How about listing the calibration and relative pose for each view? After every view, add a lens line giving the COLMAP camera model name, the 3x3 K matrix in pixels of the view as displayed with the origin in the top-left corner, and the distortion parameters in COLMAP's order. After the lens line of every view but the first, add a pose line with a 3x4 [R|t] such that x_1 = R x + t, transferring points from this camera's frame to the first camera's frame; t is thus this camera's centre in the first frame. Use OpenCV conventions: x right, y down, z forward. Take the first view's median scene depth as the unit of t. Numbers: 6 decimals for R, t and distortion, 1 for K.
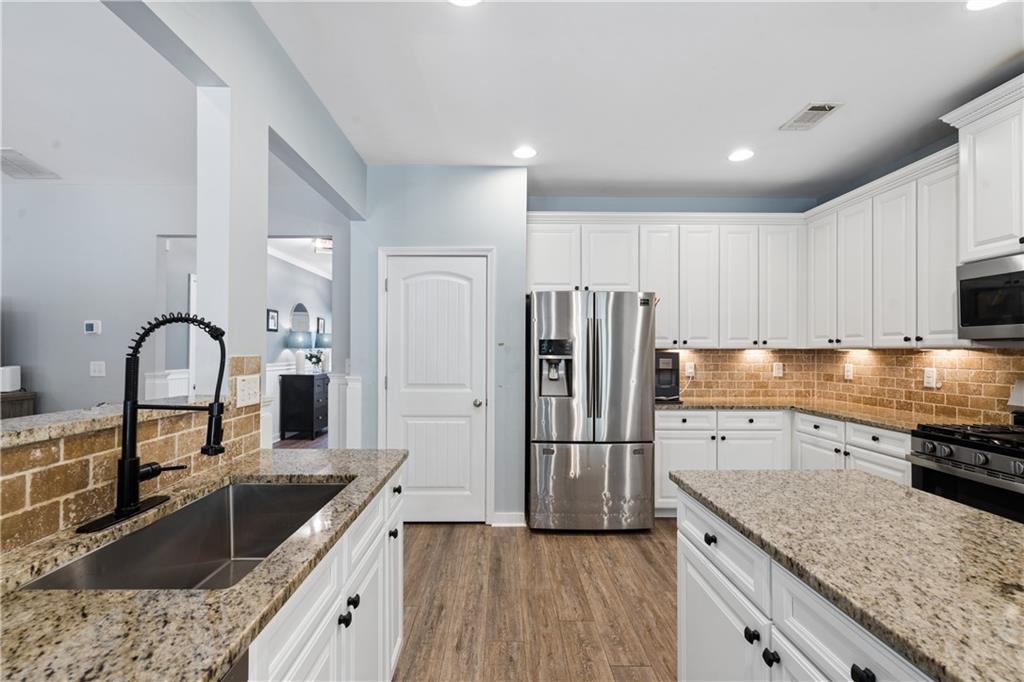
lens RADIAL K [[467.7, 0, 506.0], [0, 467.7, 346.5], [0, 0, 1]] dist [-0.000878, 0.000634]
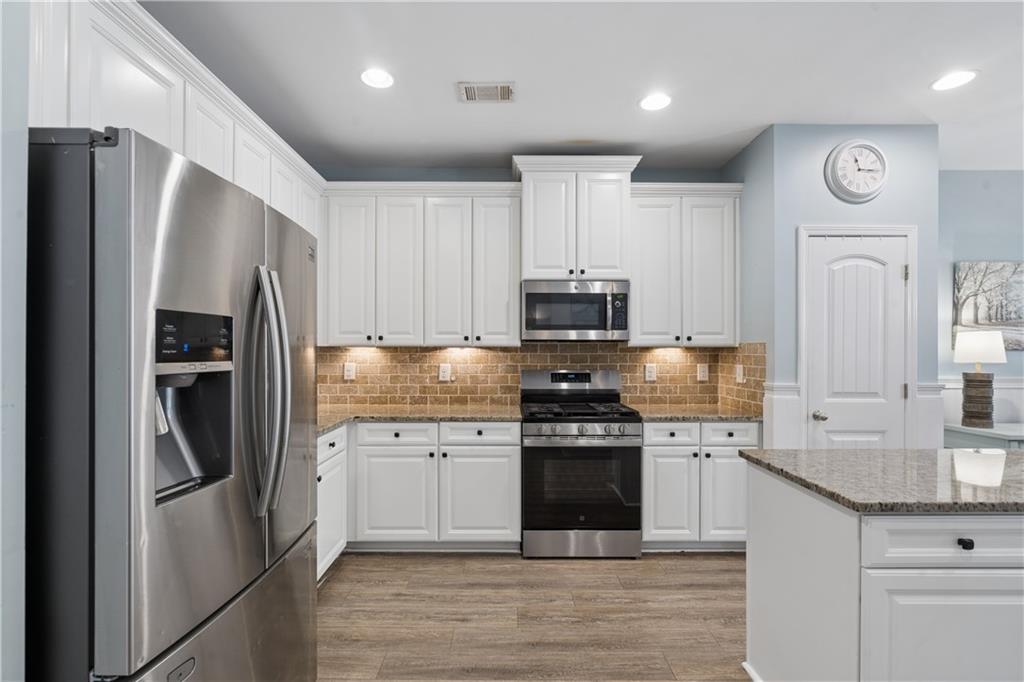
lens RADIAL K [[467.5, 0, 509.3], [0, 467.5, 352.0], [0, 0, 1]] dist [-0.000678, 0.000550]
pose [[0.007155, -0.005440, 0.999960, -0.212791], [-0.010586, 0.999929, 0.005515, 0.008113], [-0.999918, -0.010625, 0.007097, 0.766335]]
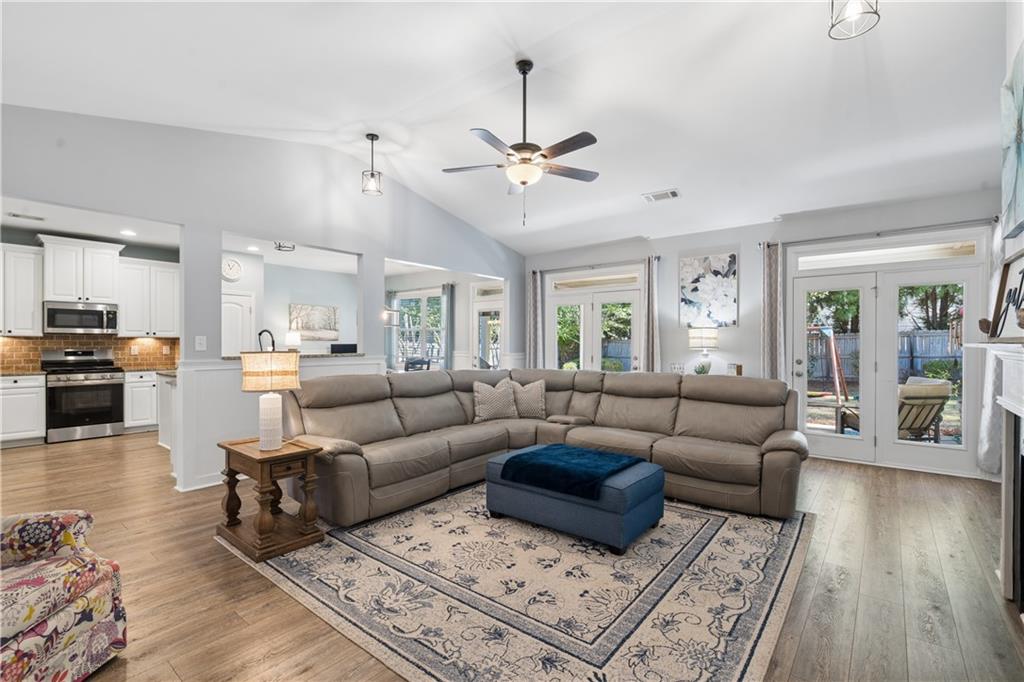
lens RADIAL K [[465.6, 0, 506.0], [0, 465.6, 345.3], [0, 0, 1]] dist [-0.002230, 0.000094]
pose [[-0.767756, -0.009363, 0.640674, -1.710105], [-0.012116, 0.999927, 0.000095, 0.013917], [-0.640628, -0.007690, -0.767813, 0.975177]]
